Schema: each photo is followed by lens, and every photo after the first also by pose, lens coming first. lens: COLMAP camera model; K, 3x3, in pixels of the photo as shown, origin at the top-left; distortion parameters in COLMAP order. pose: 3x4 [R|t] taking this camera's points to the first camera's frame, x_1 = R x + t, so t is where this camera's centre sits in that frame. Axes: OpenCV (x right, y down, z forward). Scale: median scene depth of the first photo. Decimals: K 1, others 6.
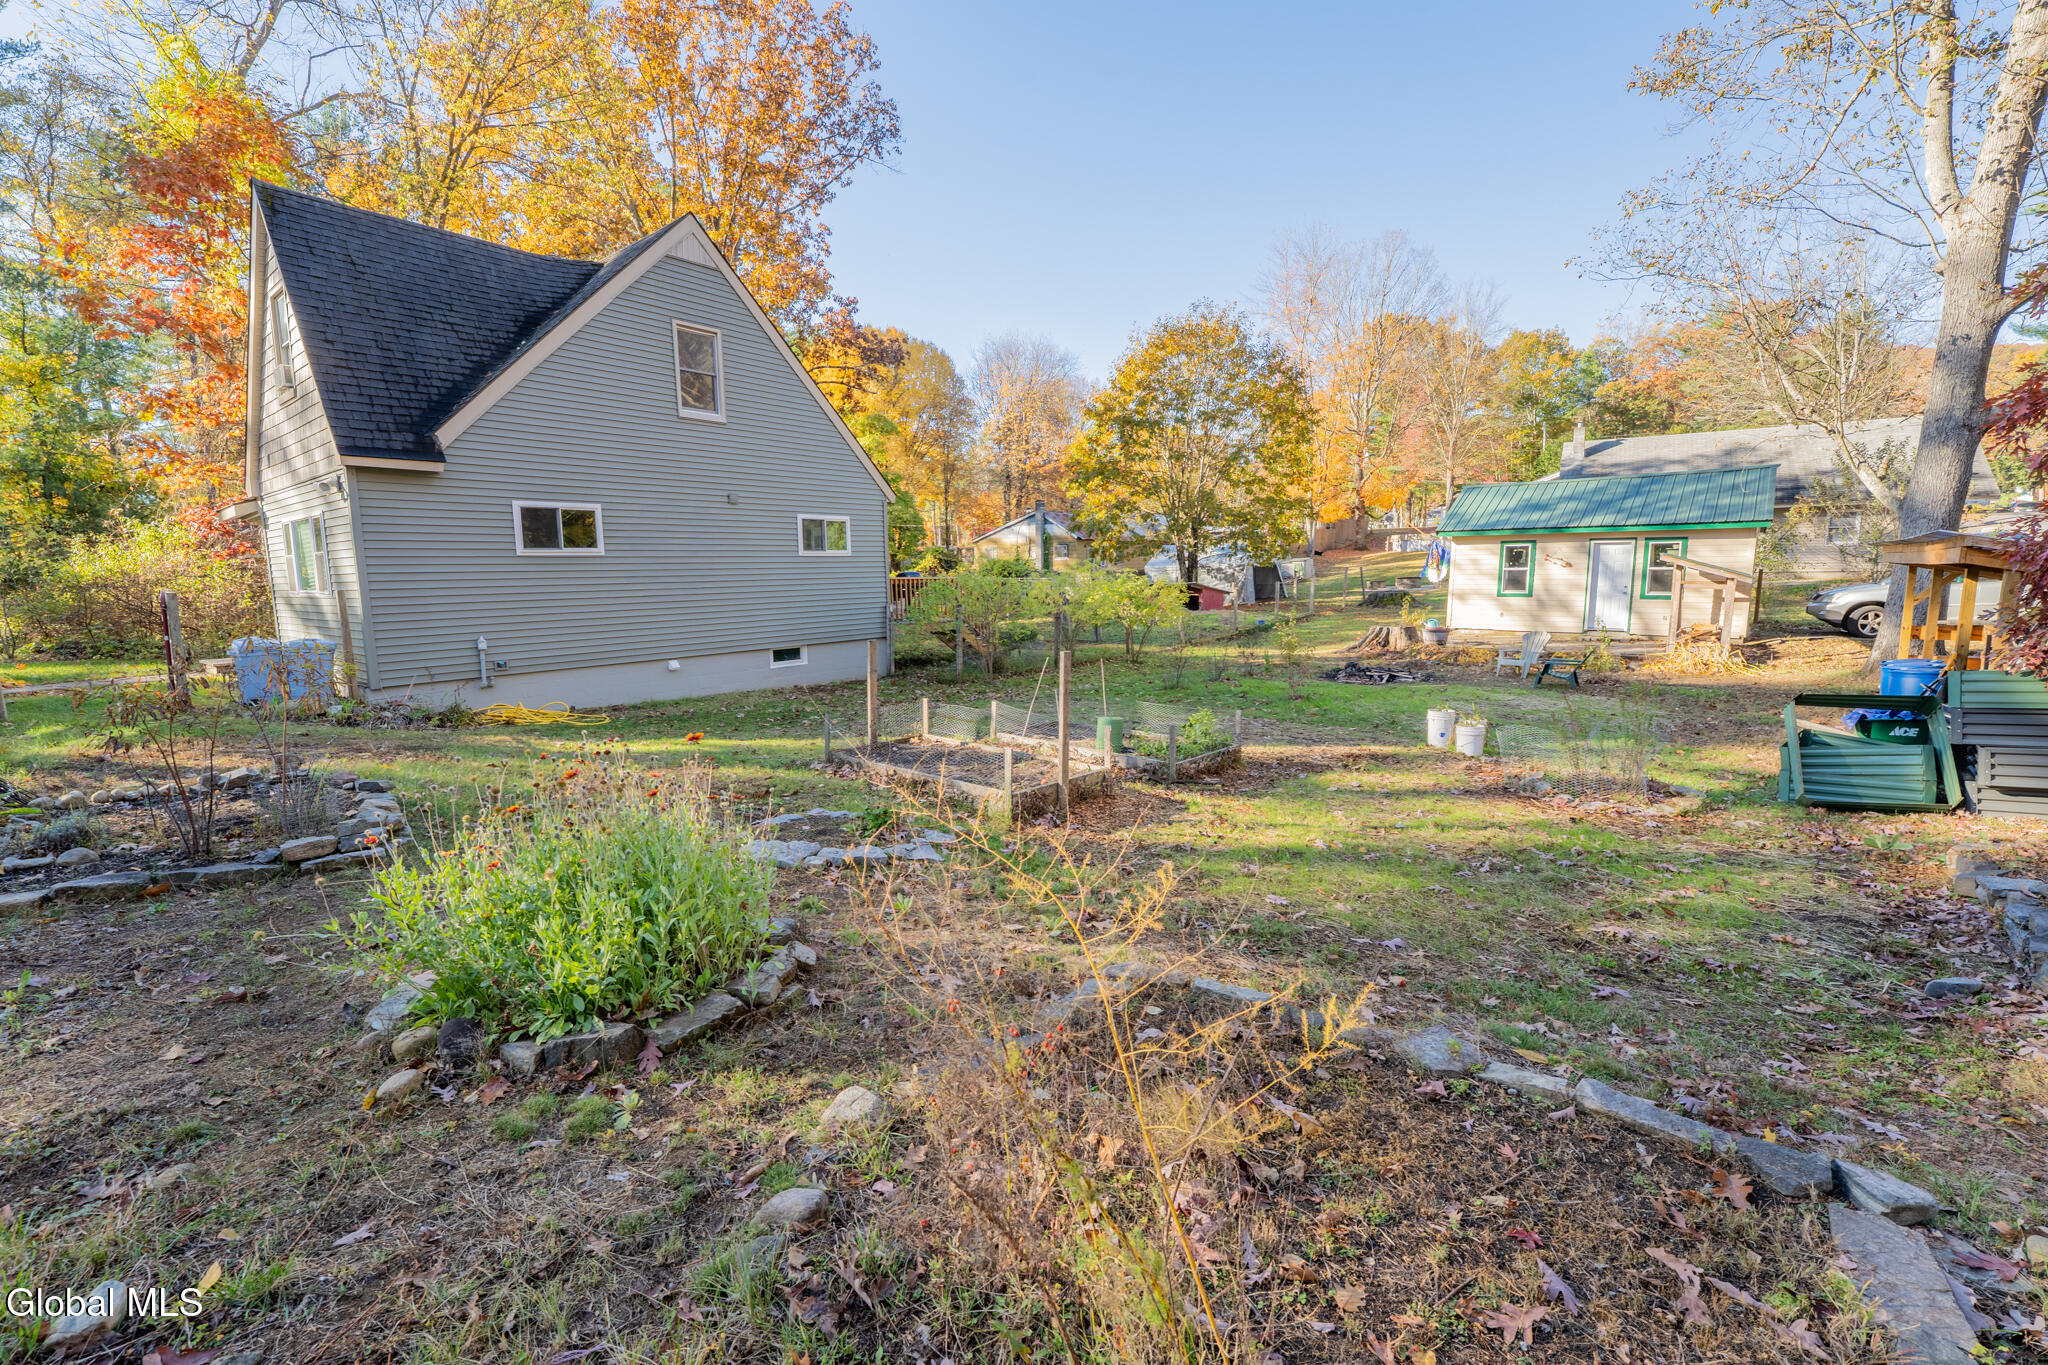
lens RADIAL K [[861.5, 0, 1024.0], [0, 861.5, 682.5], [0, 0, 1]] dist [-0.001360, 0.000019]
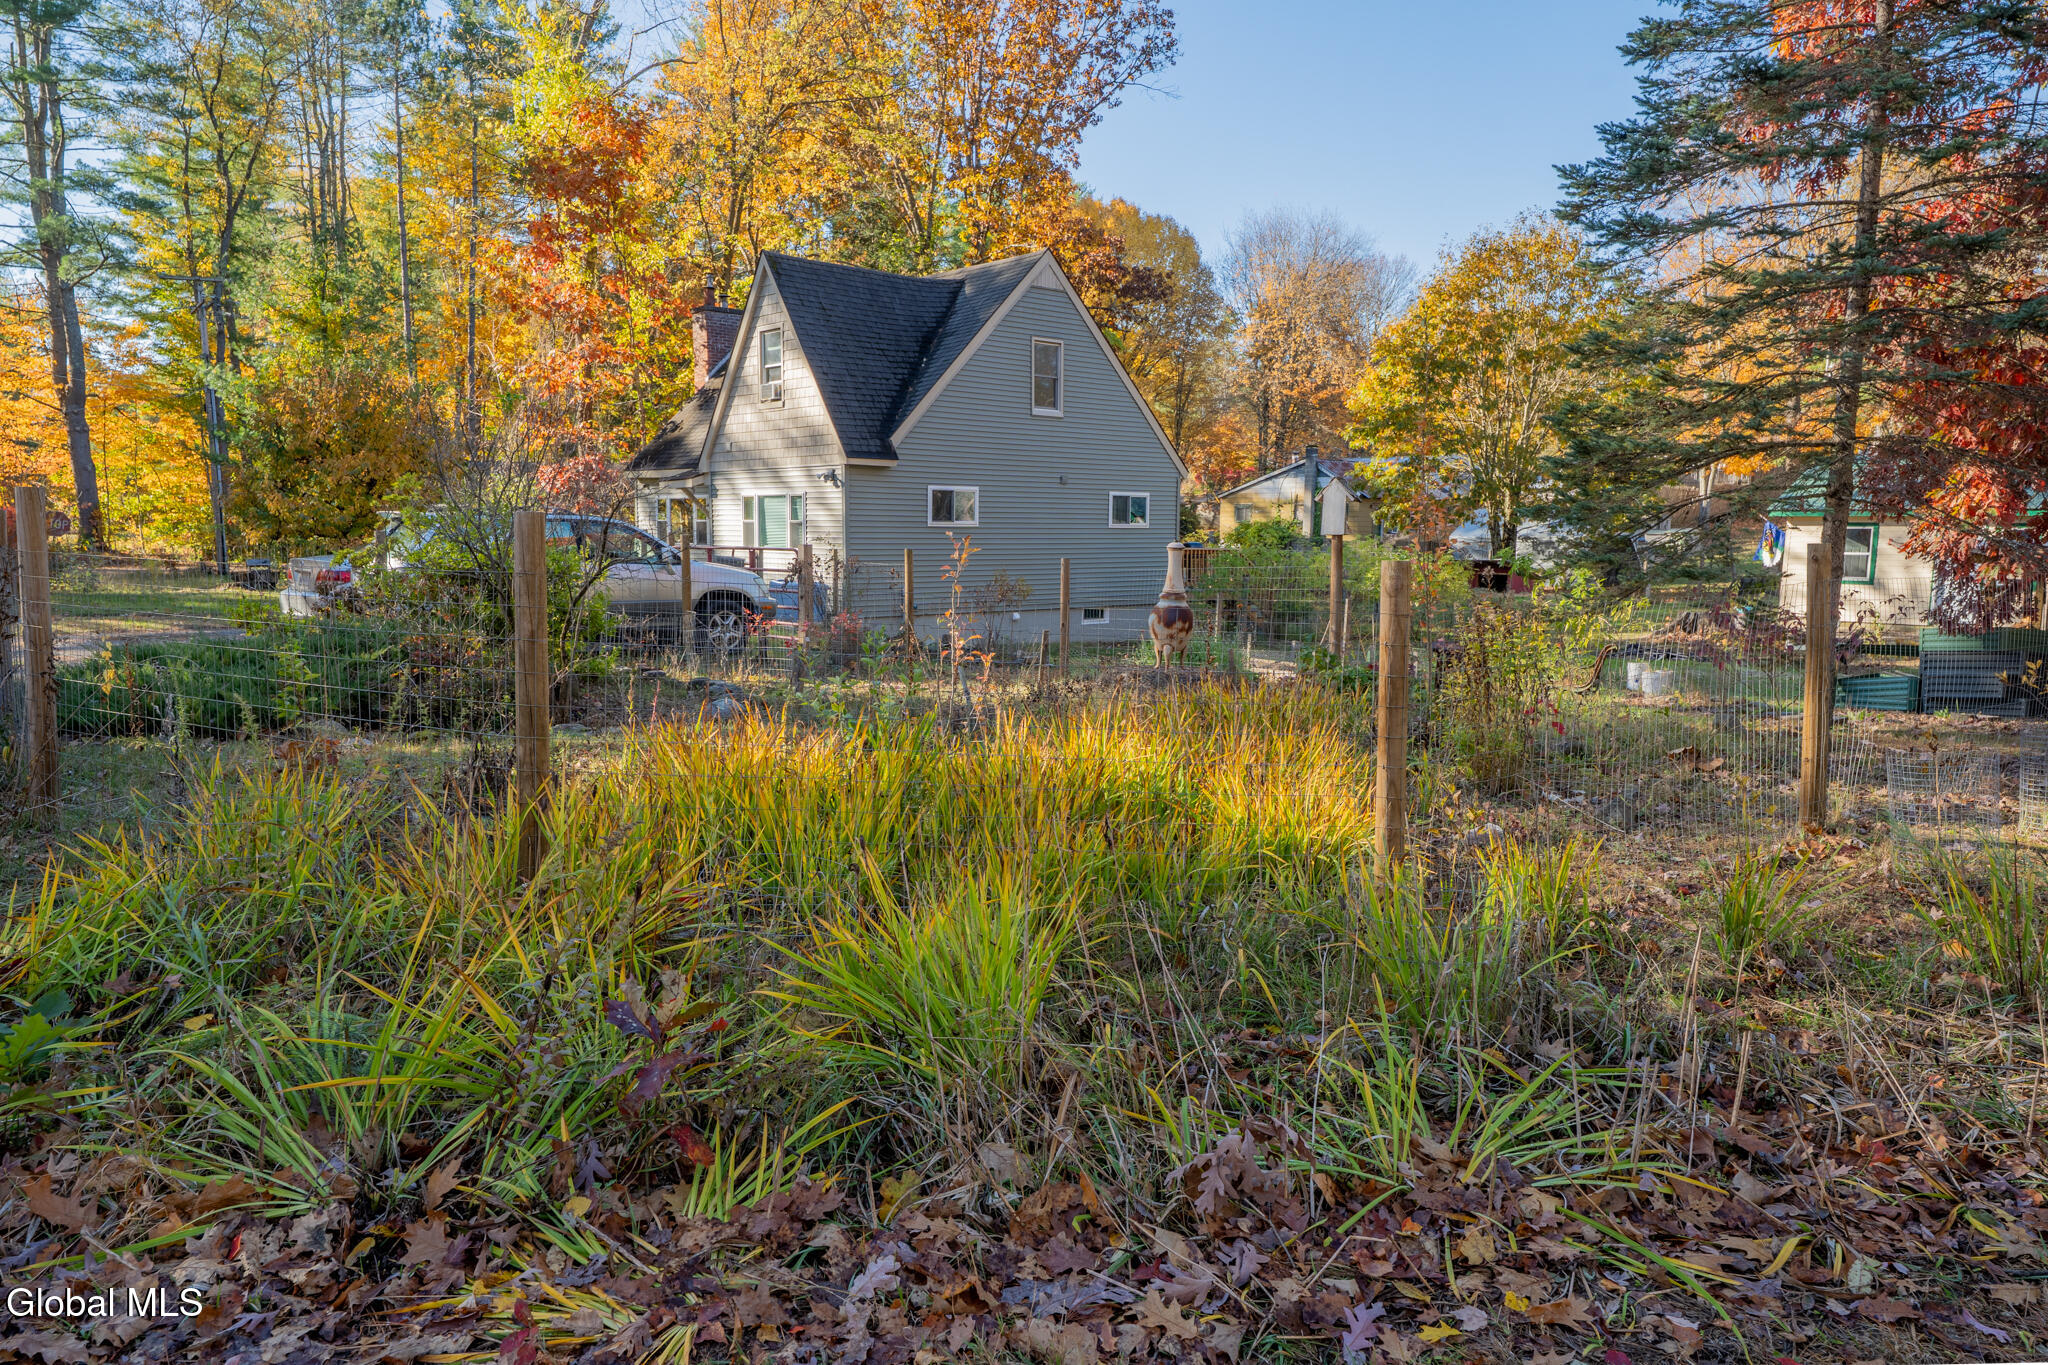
lens RADIAL K [[1426.7, 0, 1024.0], [0, 1426.7, 682.5], [0, 0, 1]] dist [0.029559, -0.000809]
pose [[0.985646, 0.042012, -0.163515, -0.031147], [-0.045310, 0.998837, -0.016490, 0.054331], [0.162632, 0.023662, 0.986403, -0.503785]]
